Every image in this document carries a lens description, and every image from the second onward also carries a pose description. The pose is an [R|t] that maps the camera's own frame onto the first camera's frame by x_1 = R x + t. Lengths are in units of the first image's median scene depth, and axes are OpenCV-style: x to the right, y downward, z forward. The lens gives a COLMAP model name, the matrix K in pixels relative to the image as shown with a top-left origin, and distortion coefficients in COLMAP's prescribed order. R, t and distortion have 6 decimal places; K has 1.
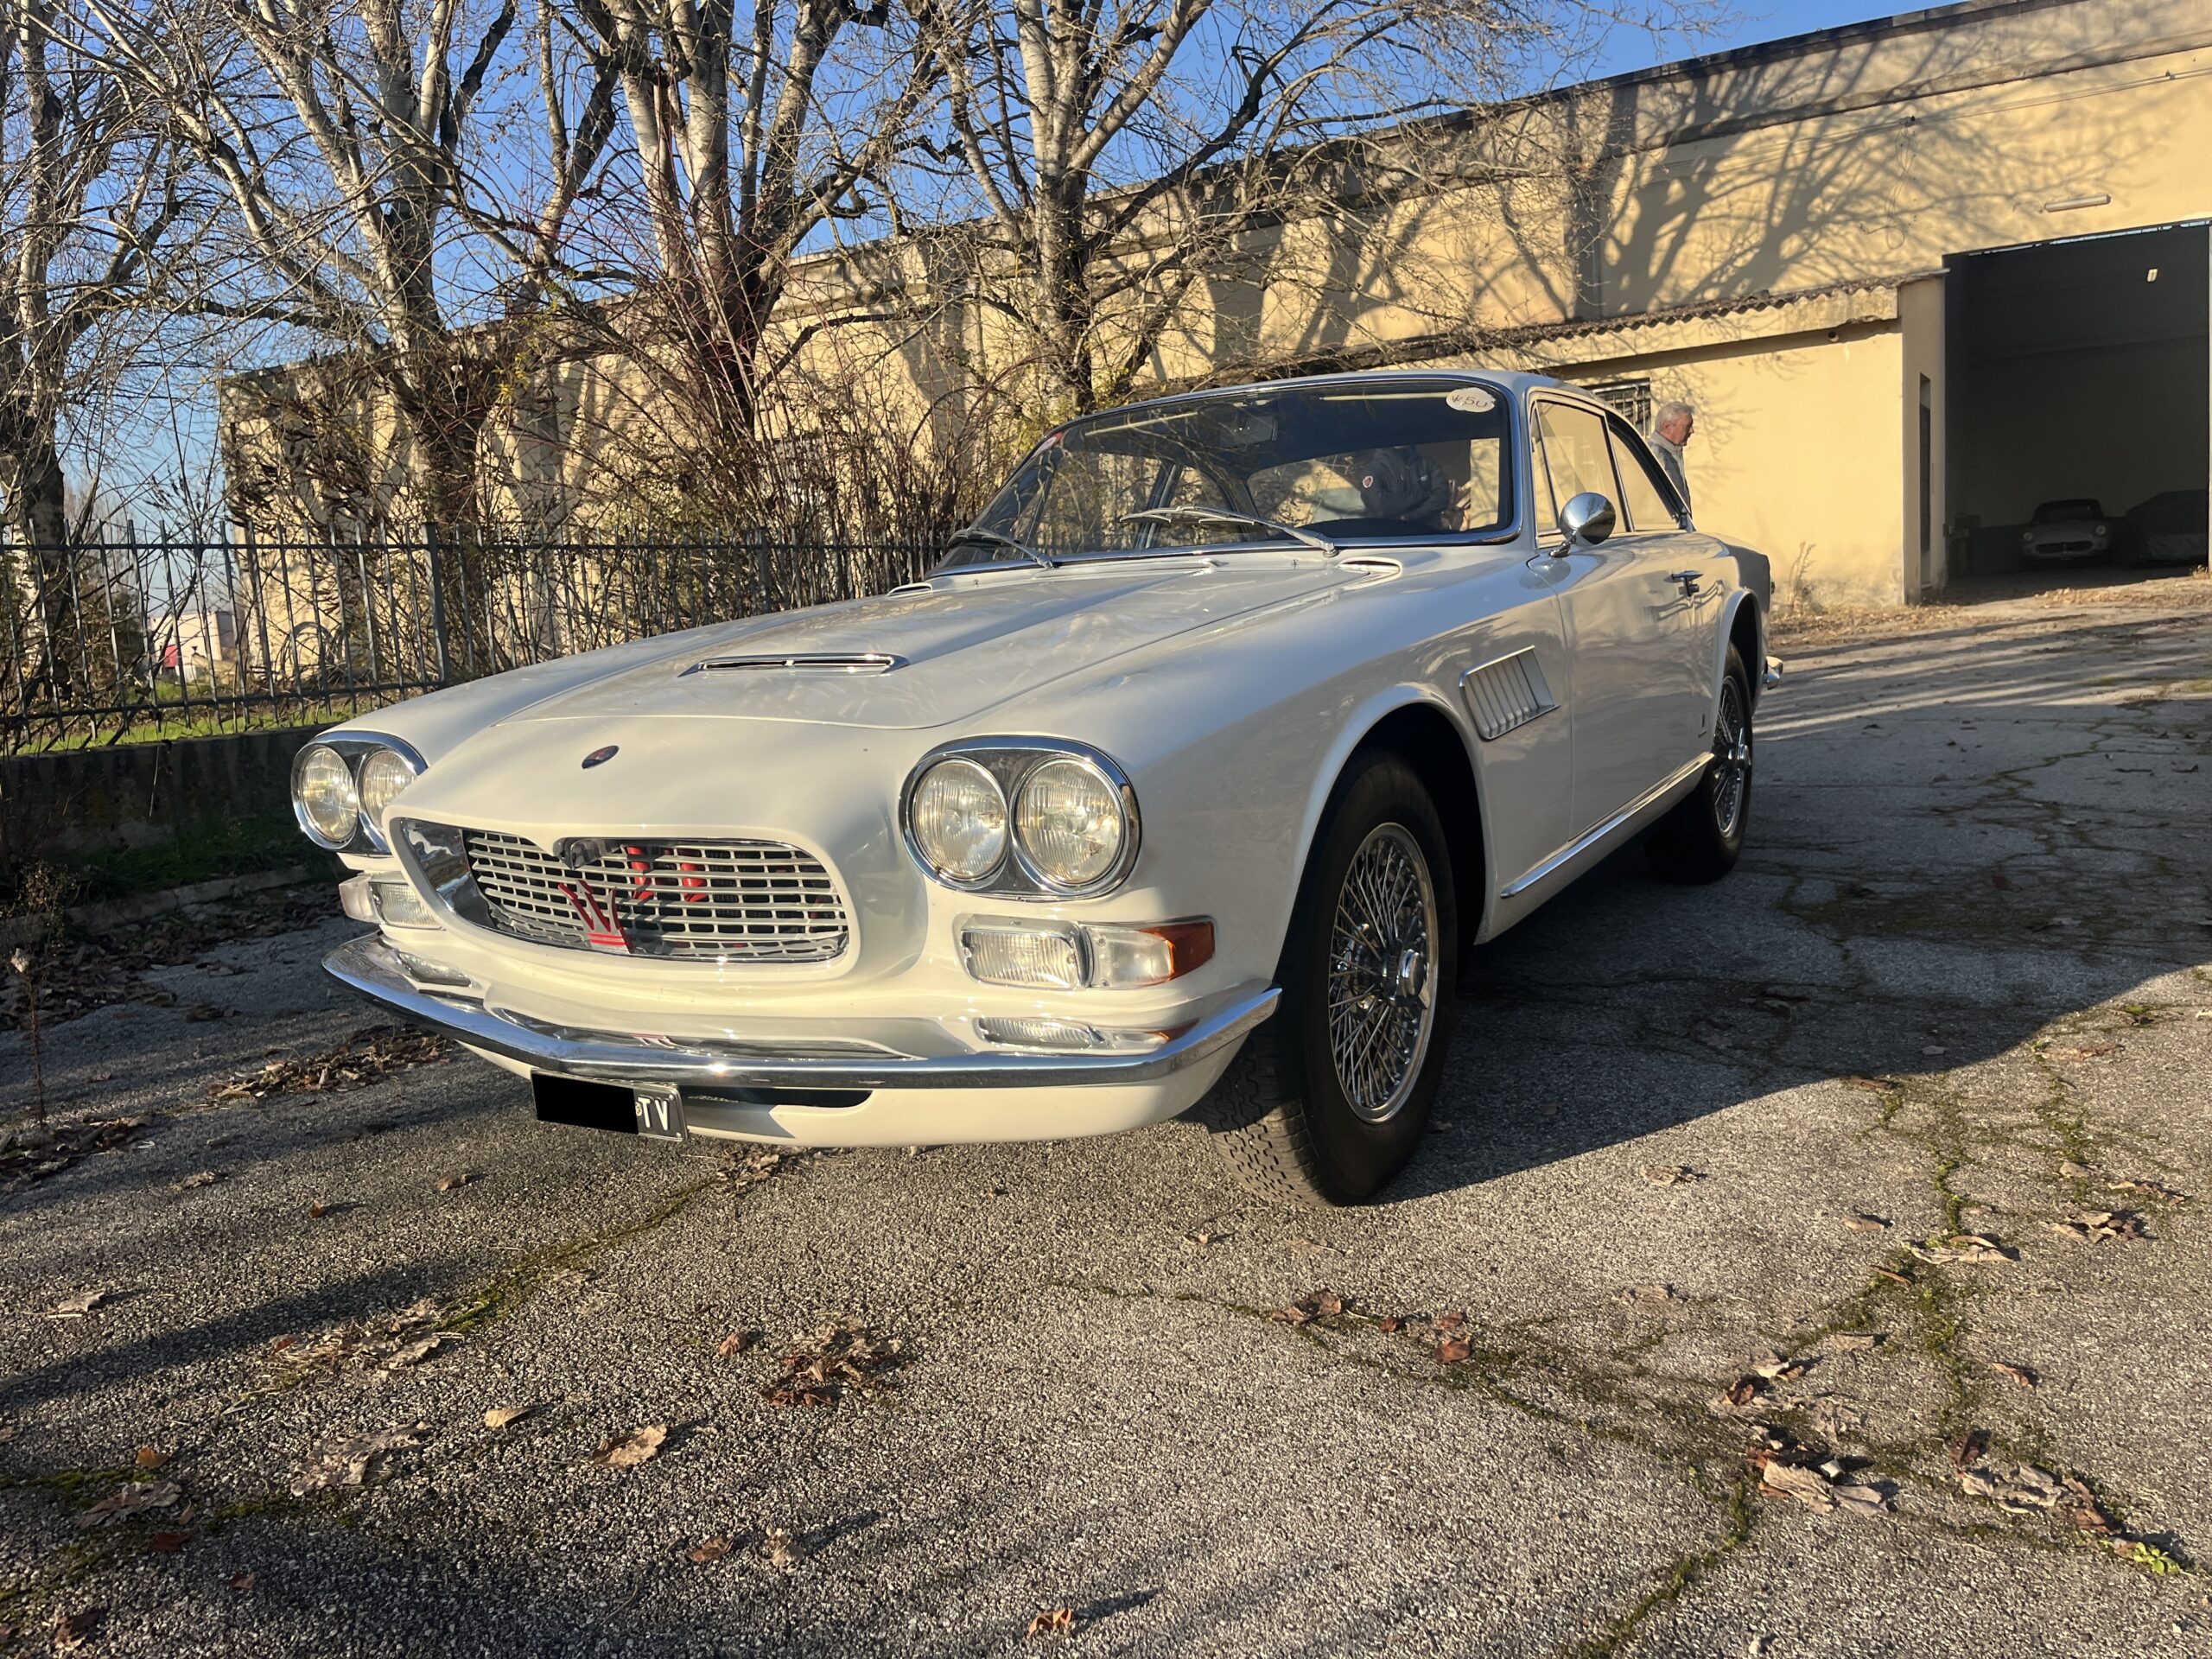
lens RADIAL K [[1669.6, 0, 1098.2], [0, 1669.6, 842.7], [0, 0, 1]] dist [0.061588, -0.097175]
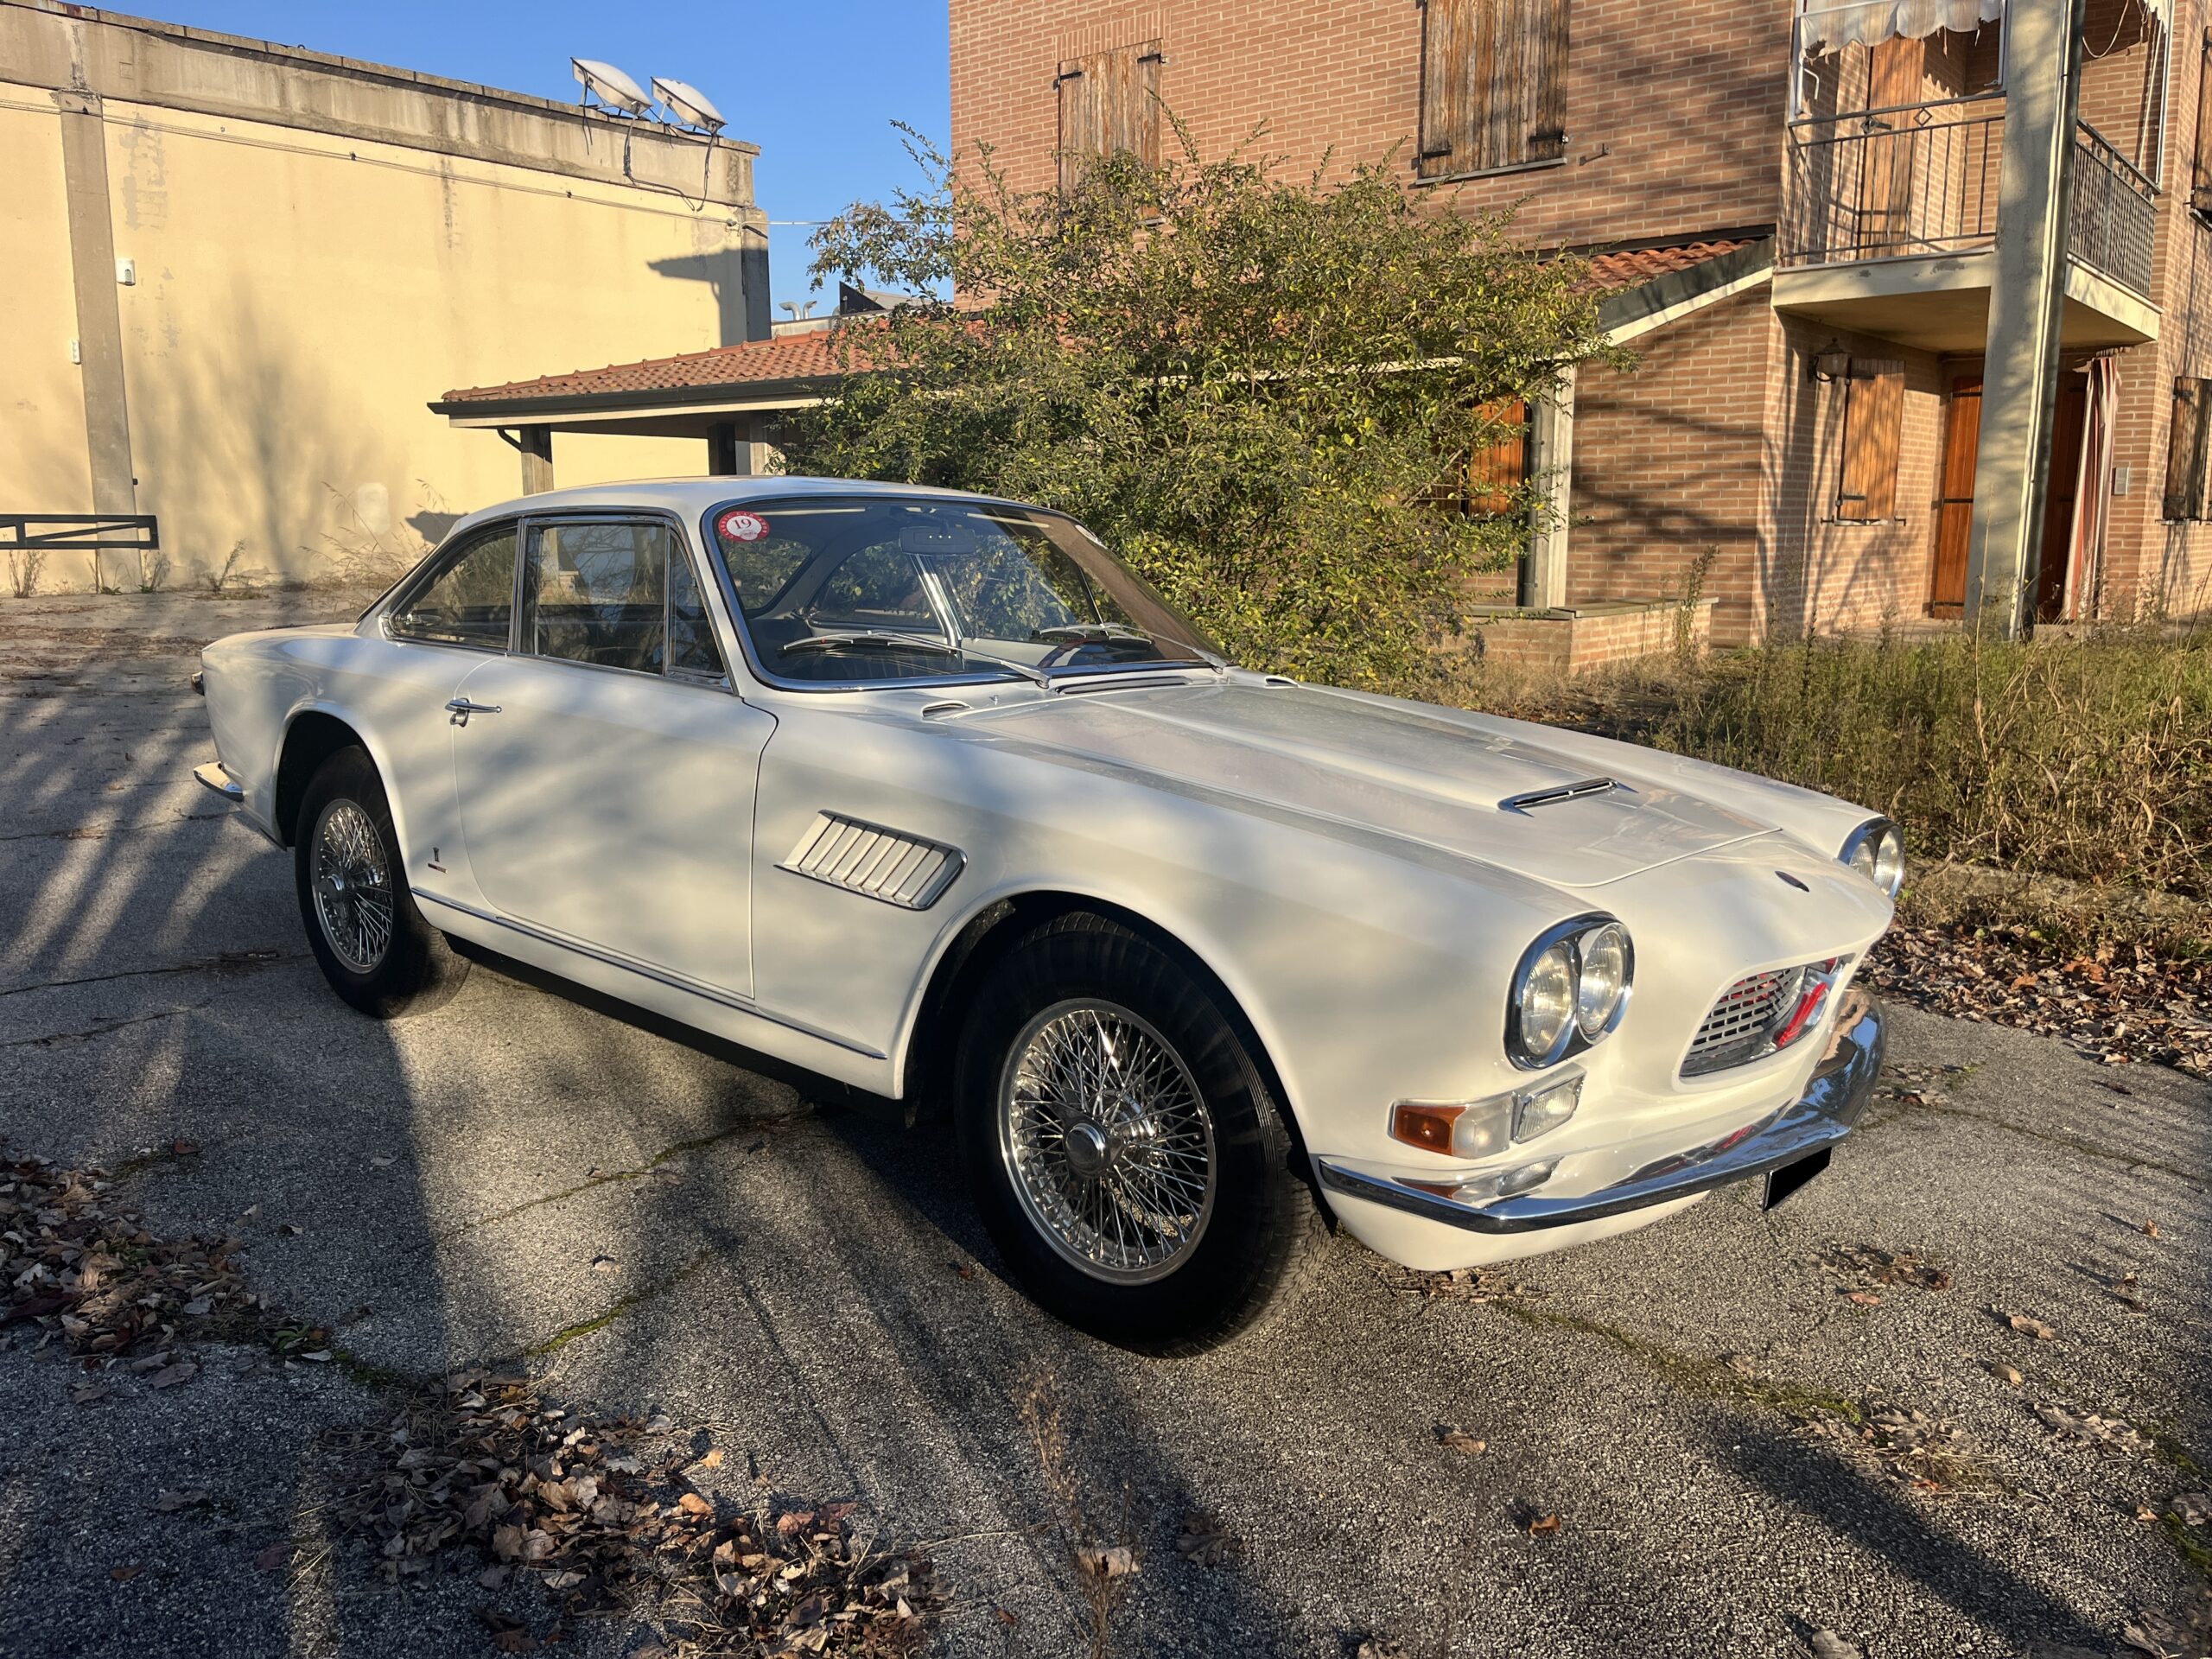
lens RADIAL K [[1659.7, 0, 1106.0], [0, 1659.7, 829.5], [0, 0, 1]] dist [0.080376, -0.103053]
pose [[0.176106, -0.108999, 0.978318, -1.329768], [0.126459, 0.988120, 0.087328, -0.218633], [-0.976215, 0.108338, 0.187798, 1.082971]]
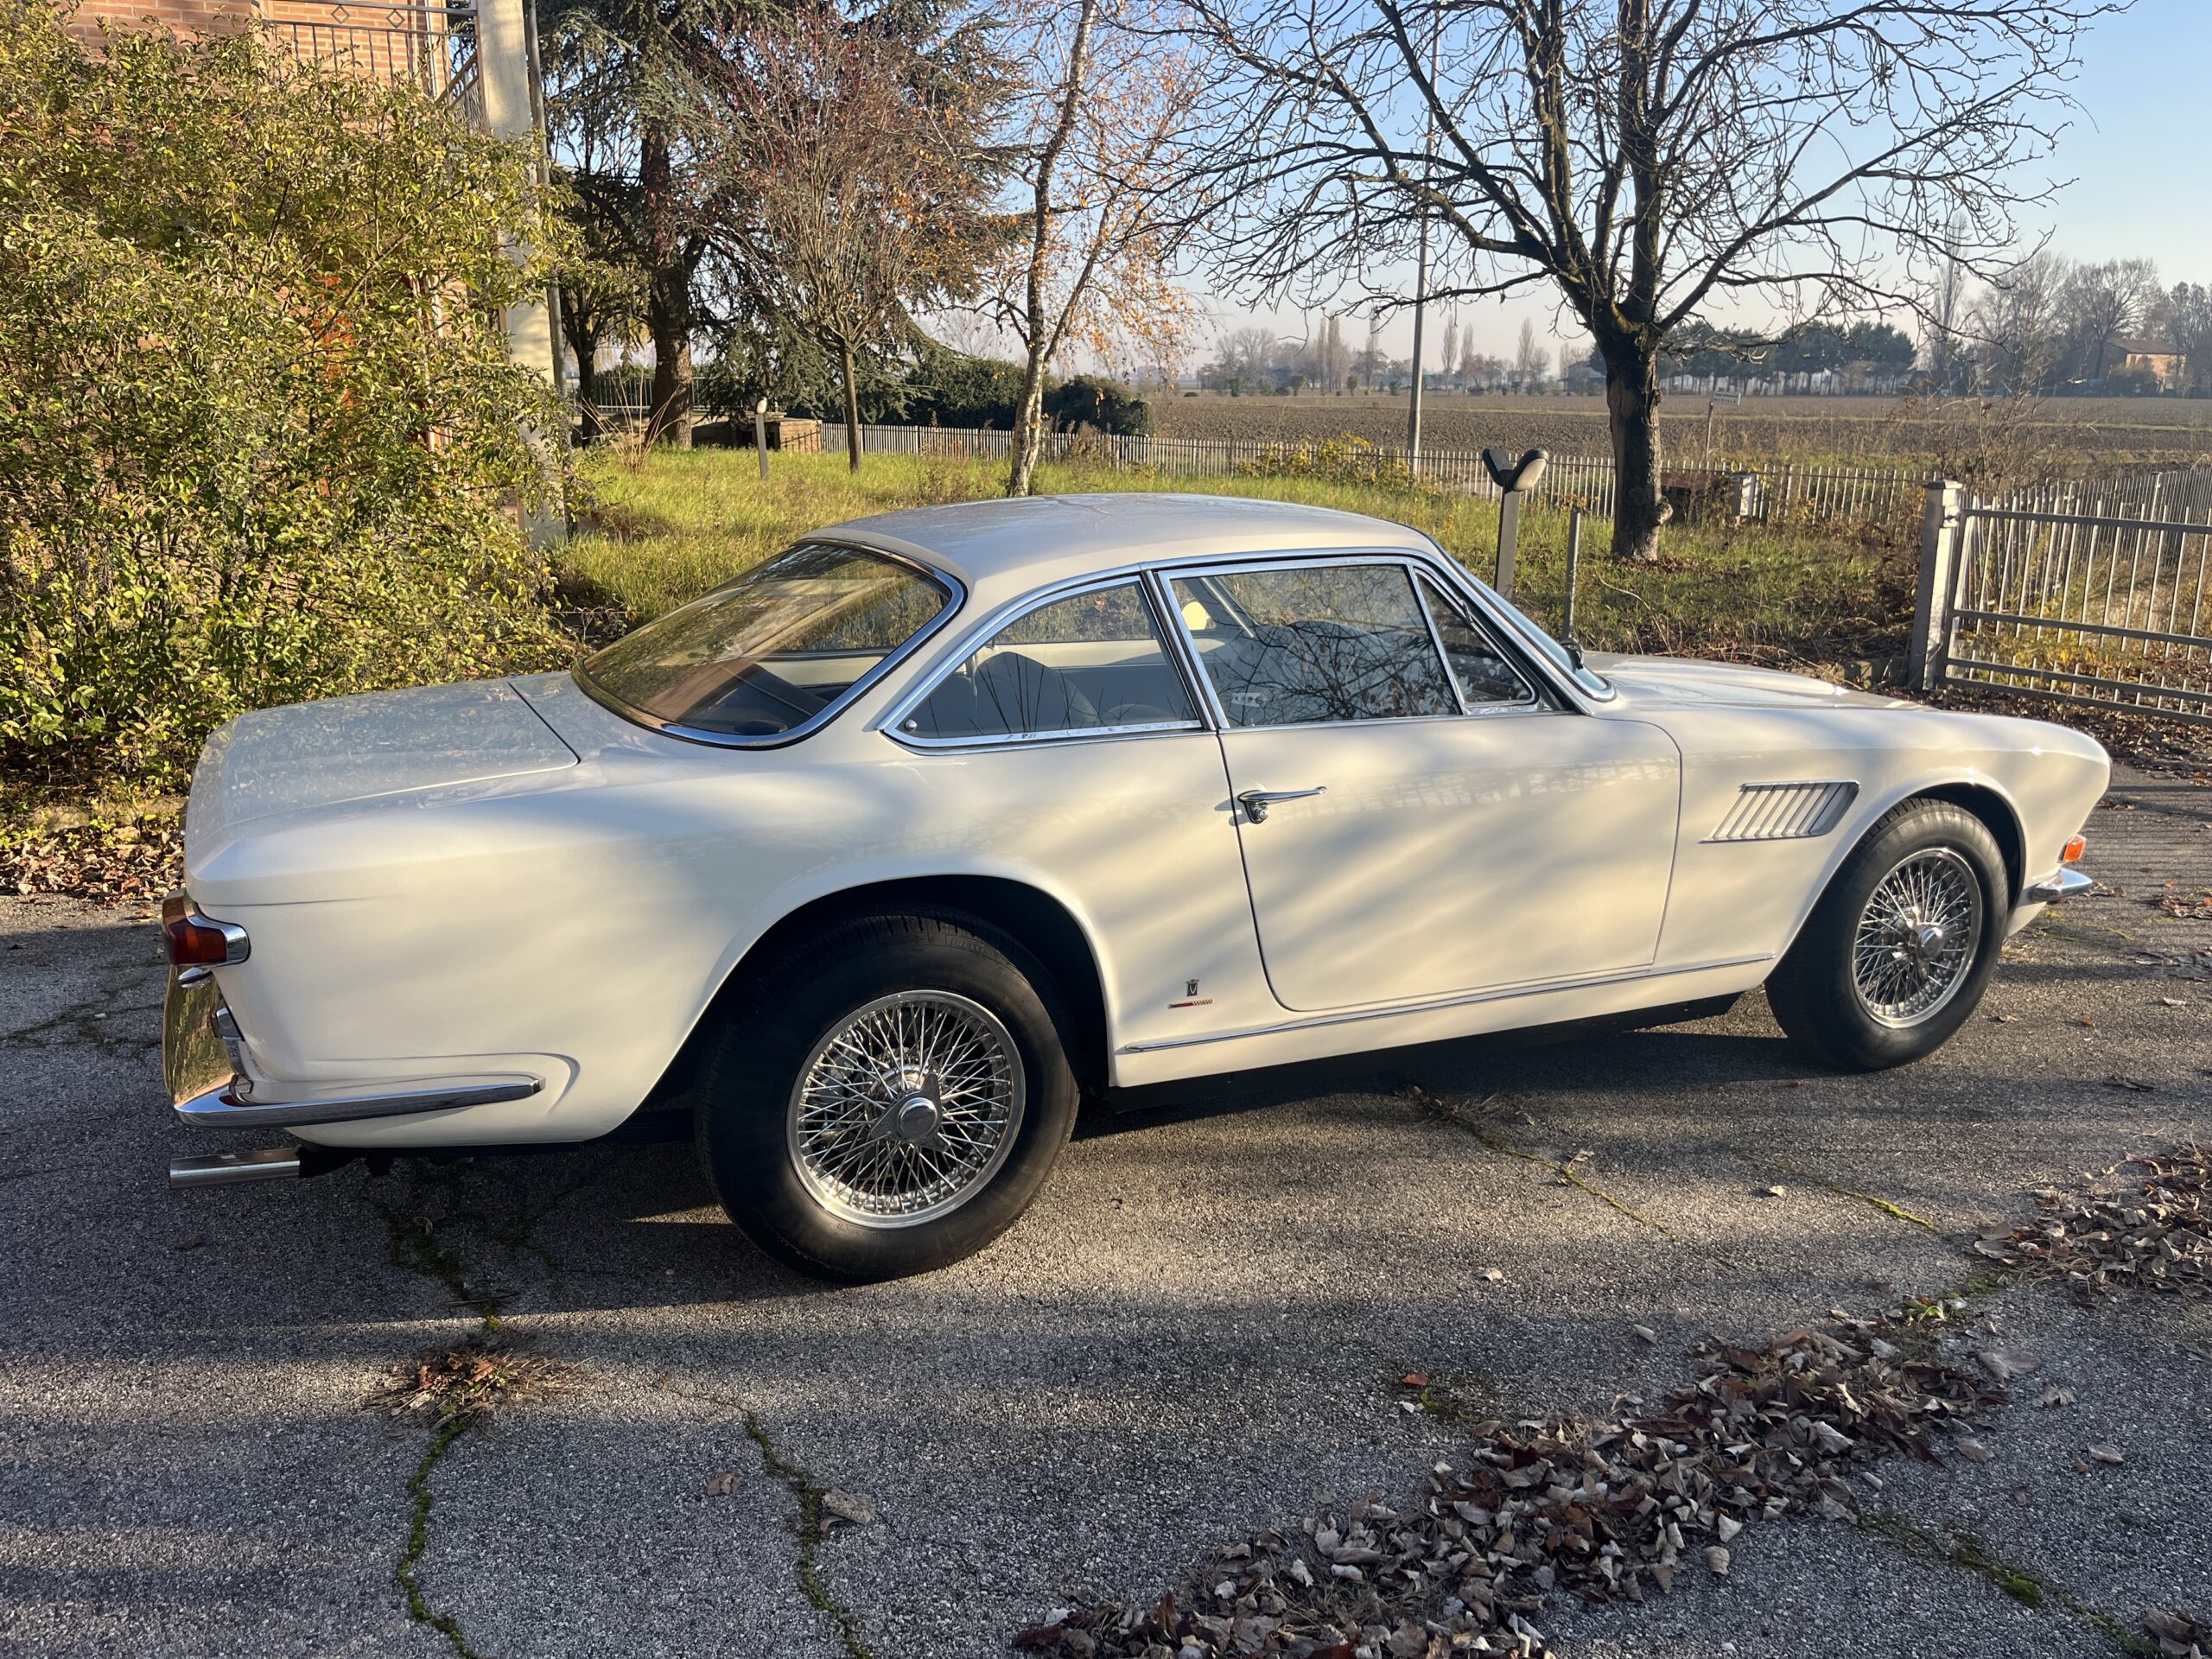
lens RADIAL K [[1669.6, 0, 1098.2], [0, 1669.6, 842.7], [0, 0, 1]] dist [0.061588, -0.097175]
pose [[-0.828720, -0.077201, 0.554313, -0.596387], [0.139272, 0.930836, 0.337857, -0.669452], [-0.542058, 0.357189, -0.760651, 2.883092]]
